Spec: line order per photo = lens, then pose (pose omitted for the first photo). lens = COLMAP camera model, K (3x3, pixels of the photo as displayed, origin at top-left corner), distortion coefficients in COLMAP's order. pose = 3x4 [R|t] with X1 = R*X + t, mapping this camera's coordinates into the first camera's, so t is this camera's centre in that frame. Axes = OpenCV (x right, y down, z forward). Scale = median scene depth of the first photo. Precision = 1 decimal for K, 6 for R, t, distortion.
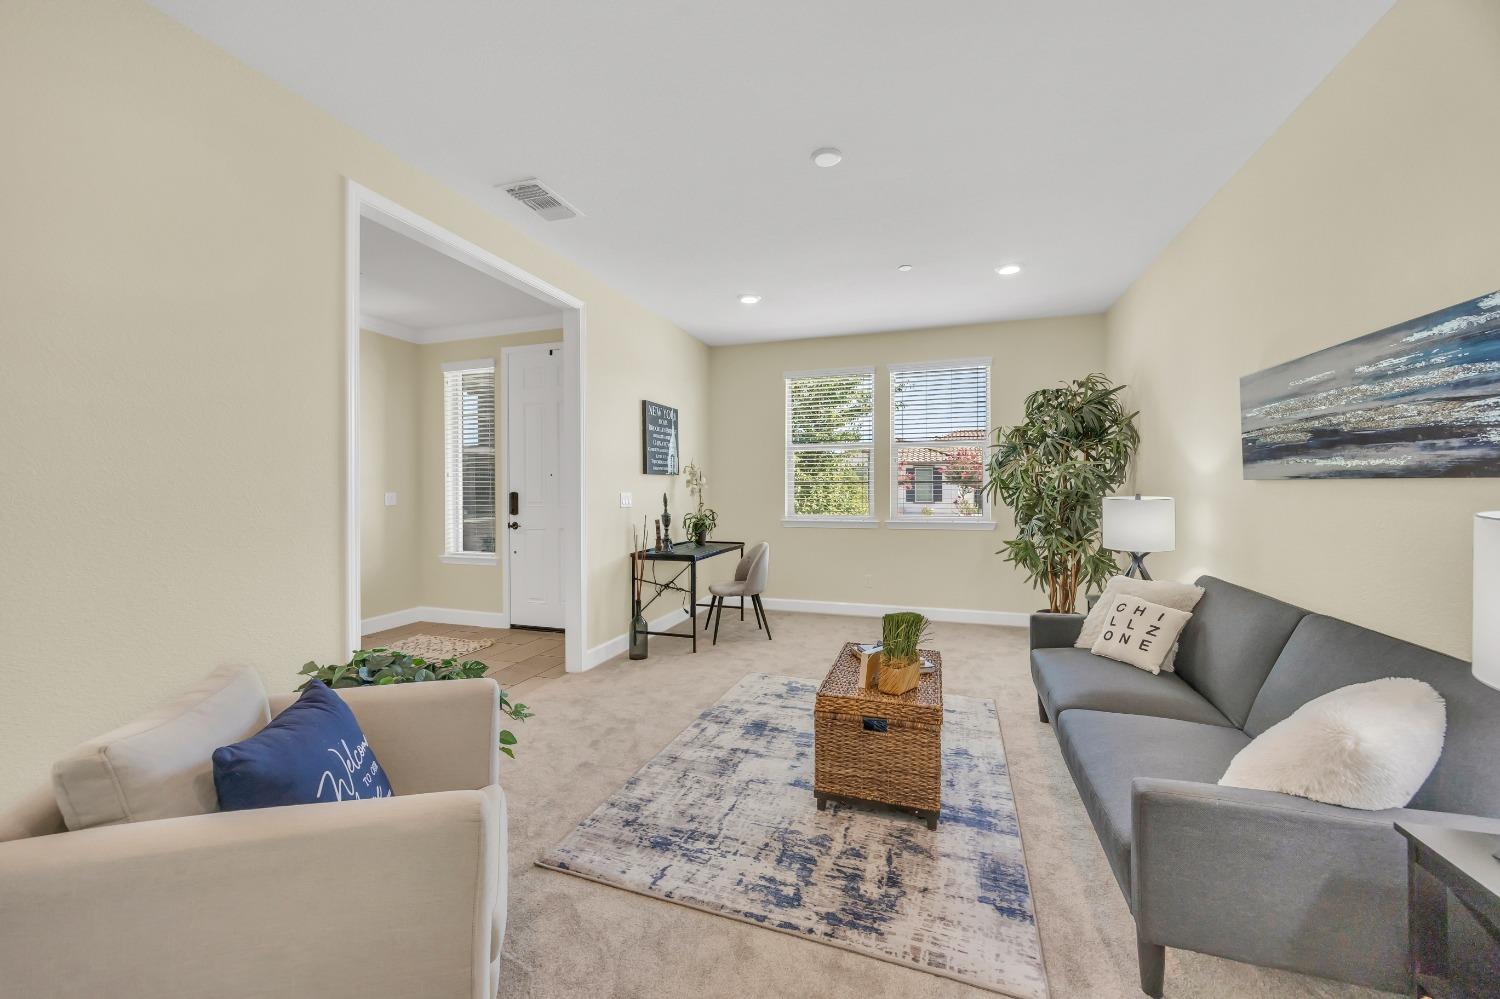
lens RADIAL K [[569.2, 0, 745.4], [0, 569.2, 485.9], [0, 0, 1]] dist [-0.005098, 0.000210]
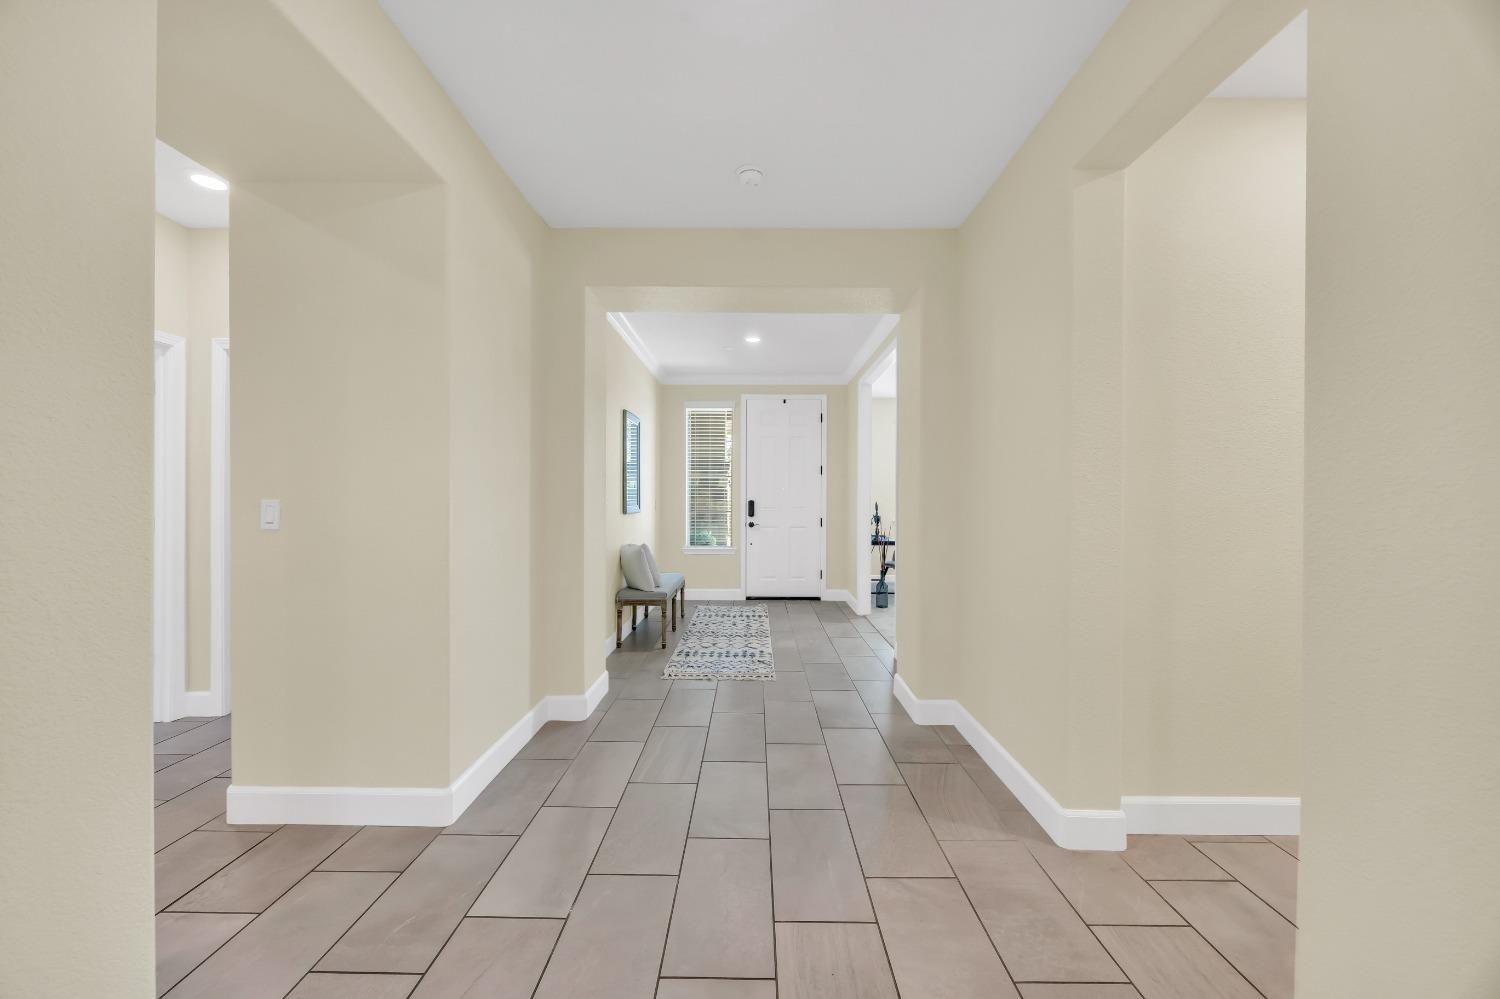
lens RADIAL K [[569.2, 0, 746.2], [0, 569.2, 475.9], [0, 0, 1]] dist [-0.005098, 0.000210]
pose [[0.942243, 0.018420, 0.334424, -1.761814], [-0.013938, 0.999778, -0.015798, -0.051506], [-0.334641, 0.010225, 0.942290, -0.585883]]
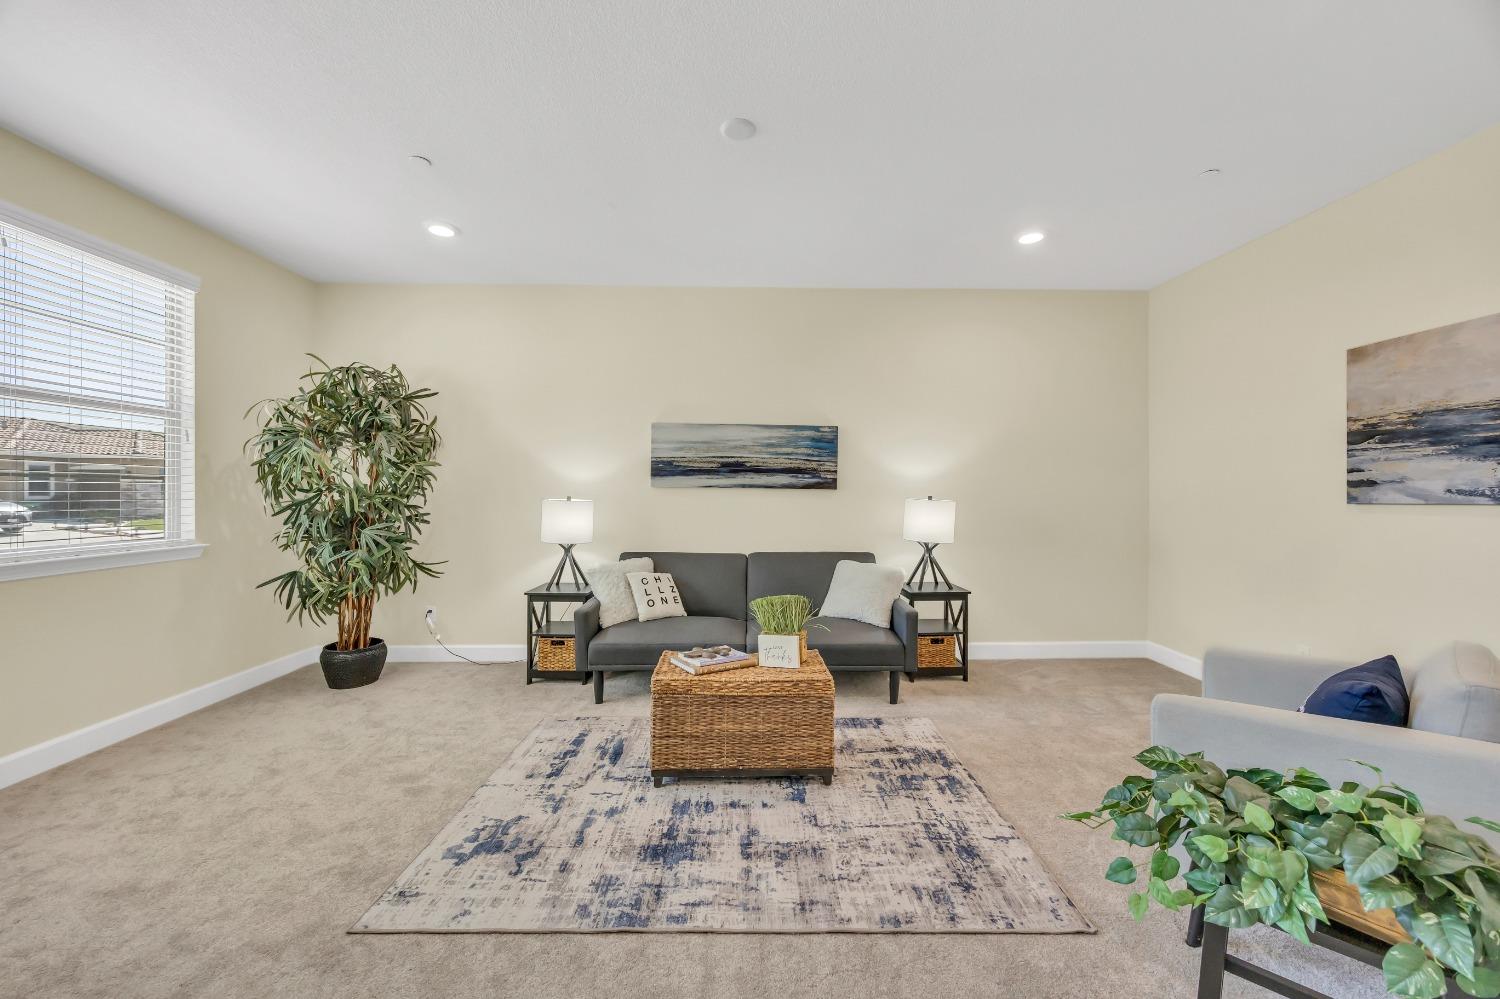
lens RADIAL K [[569.2, 0, 753.0], [0, 569.2, 494.6], [0, 0, 1]] dist [-0.005098, 0.000210]
pose [[-0.346083, -0.002377, 0.938201, -0.721549], [-0.010509, 0.999944, -0.001343, 0.010761], [-0.938145, -0.010324, -0.346089, 1.299413]]
